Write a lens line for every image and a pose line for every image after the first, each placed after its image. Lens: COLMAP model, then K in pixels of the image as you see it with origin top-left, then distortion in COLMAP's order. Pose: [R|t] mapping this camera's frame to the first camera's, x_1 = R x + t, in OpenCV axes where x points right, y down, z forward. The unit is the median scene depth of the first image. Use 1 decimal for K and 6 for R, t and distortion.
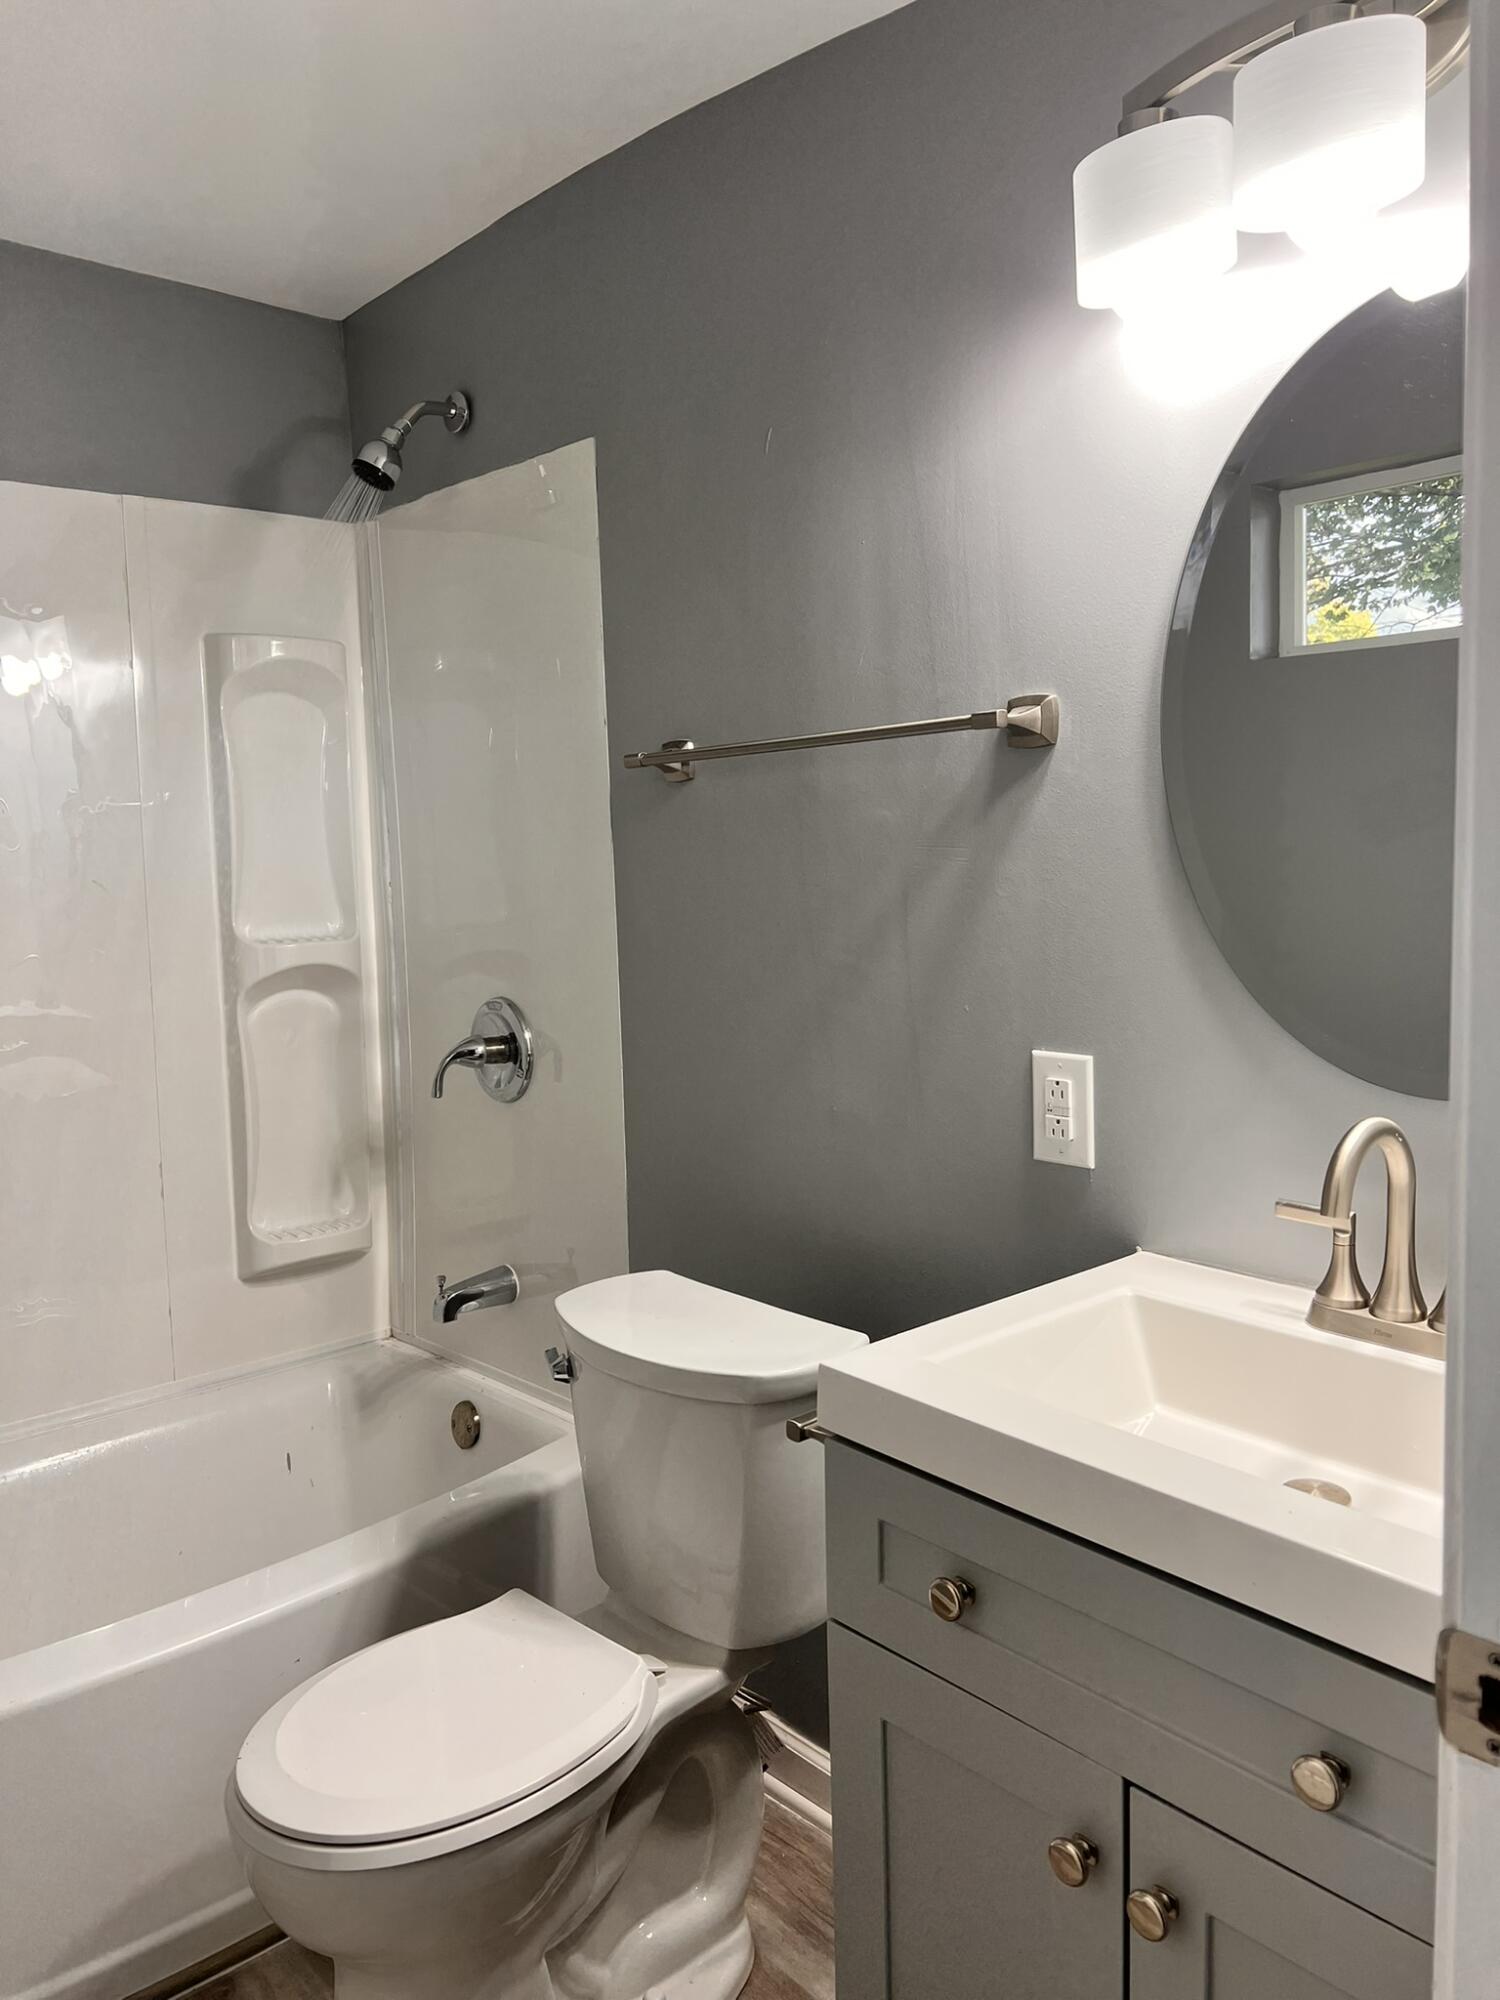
lens RADIAL K [[1482.2, 0, 763.7], [0, 1482.2, 1019.9], [0, 0, 1]] dist [0.022627, -0.028396]
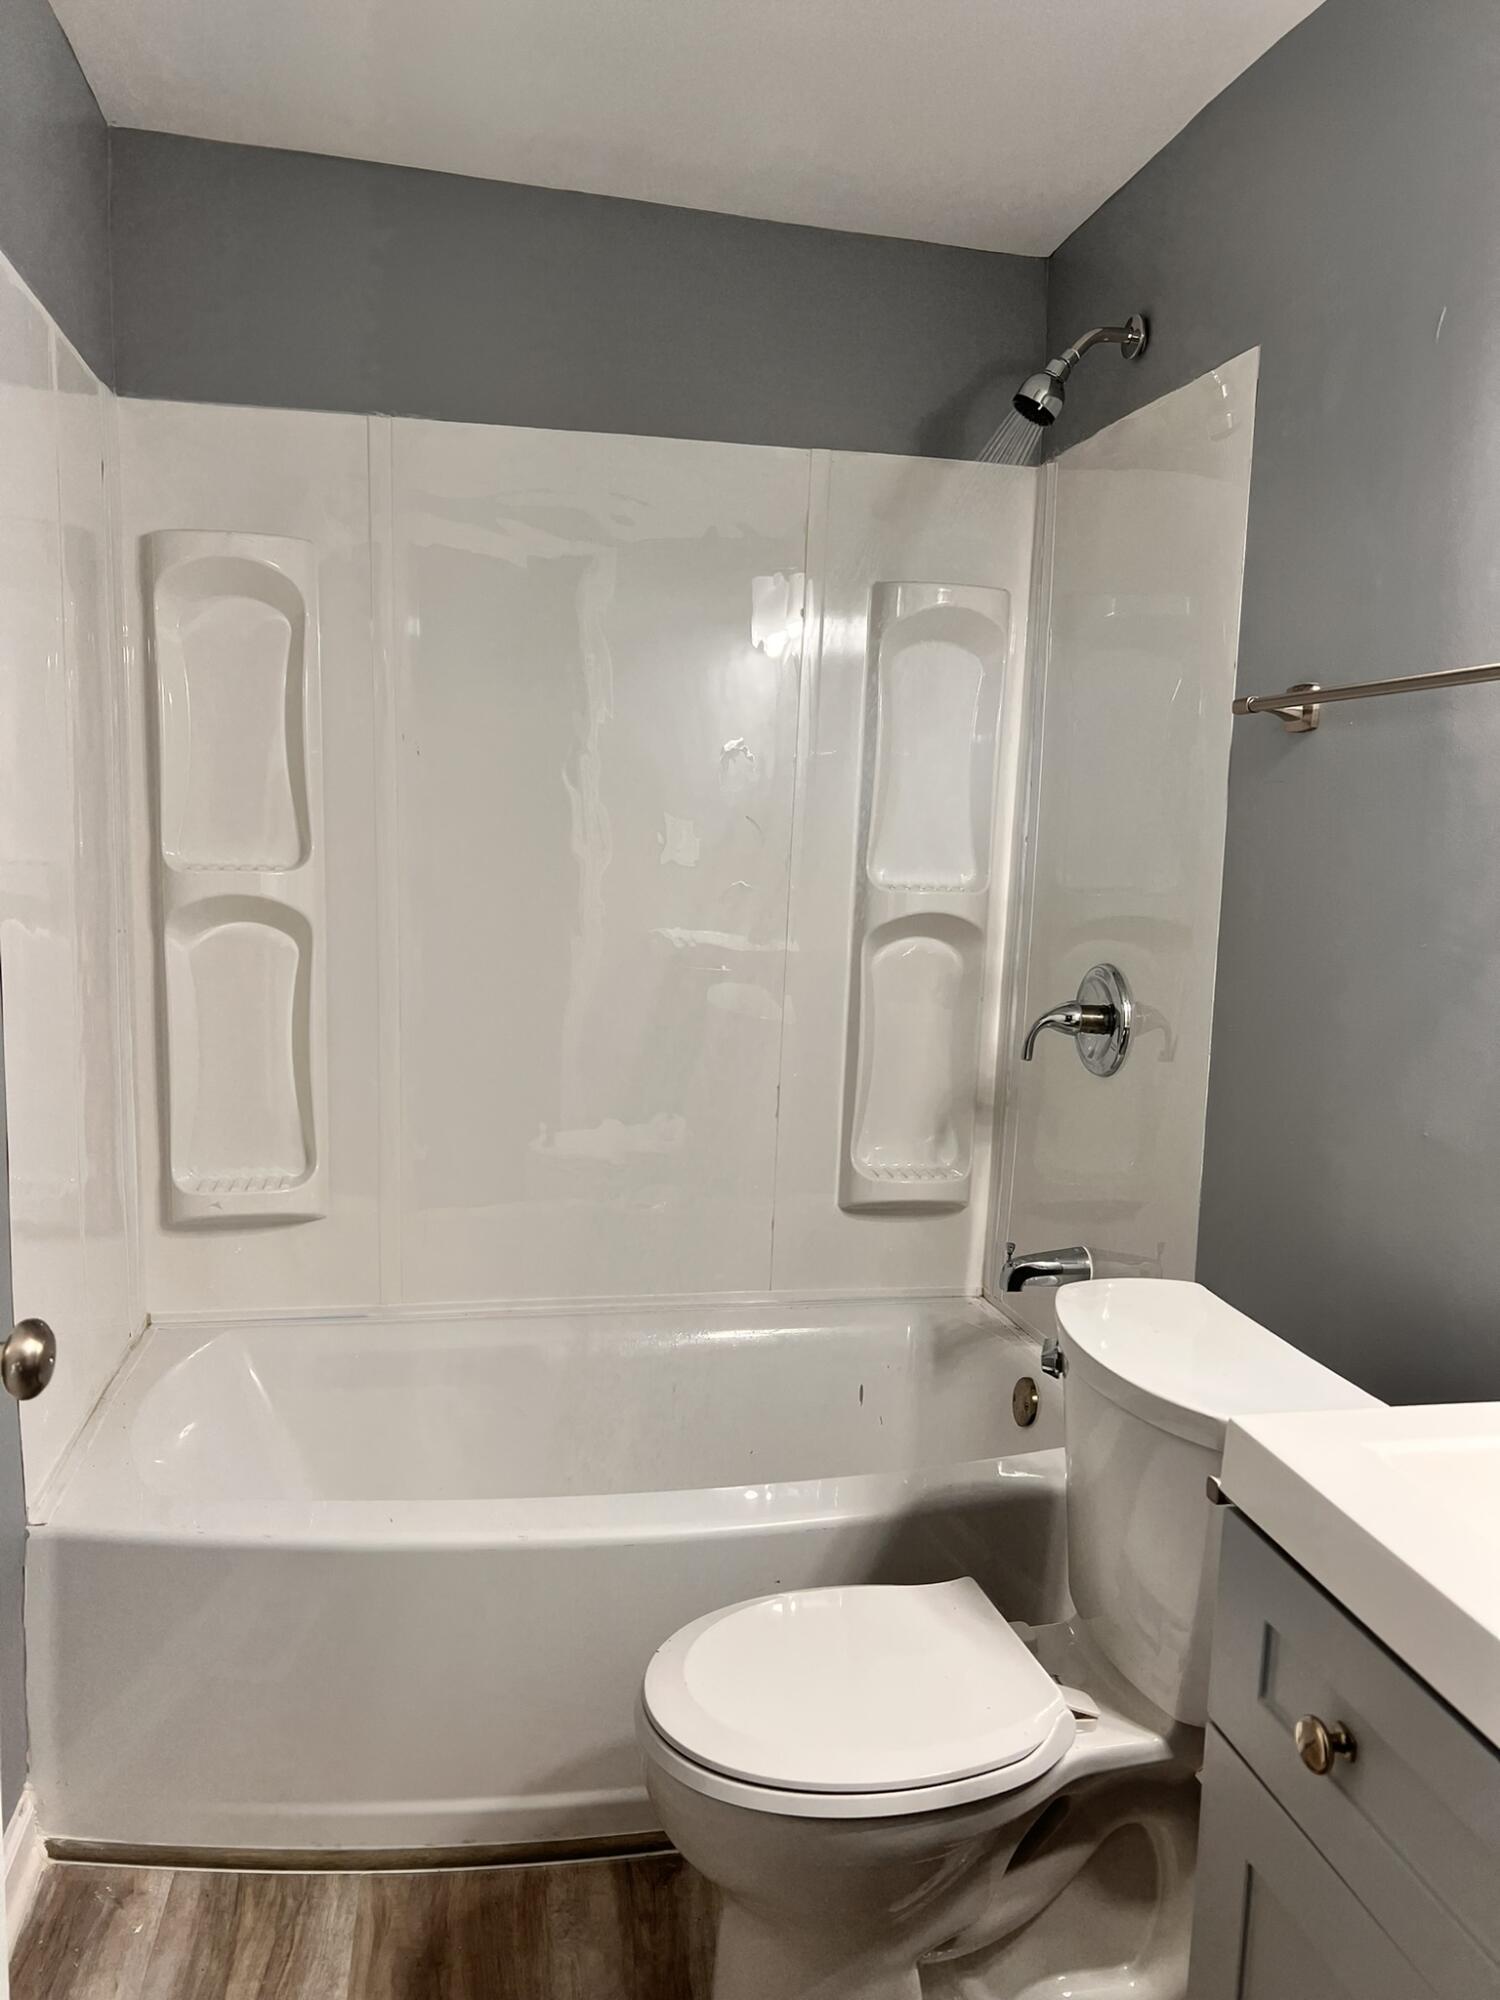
lens RADIAL K [[1482.2, 0, 733.6], [0, 1482.2, 1010.6], [0, 0, 1]] dist [0.022627, -0.028396]
pose [[0.855437, 0.121252, -0.503513, 0.094170], [-0.115529, 0.992386, 0.042702, 0.001580], [0.504857, 0.021642, 0.862932, 0.069022]]
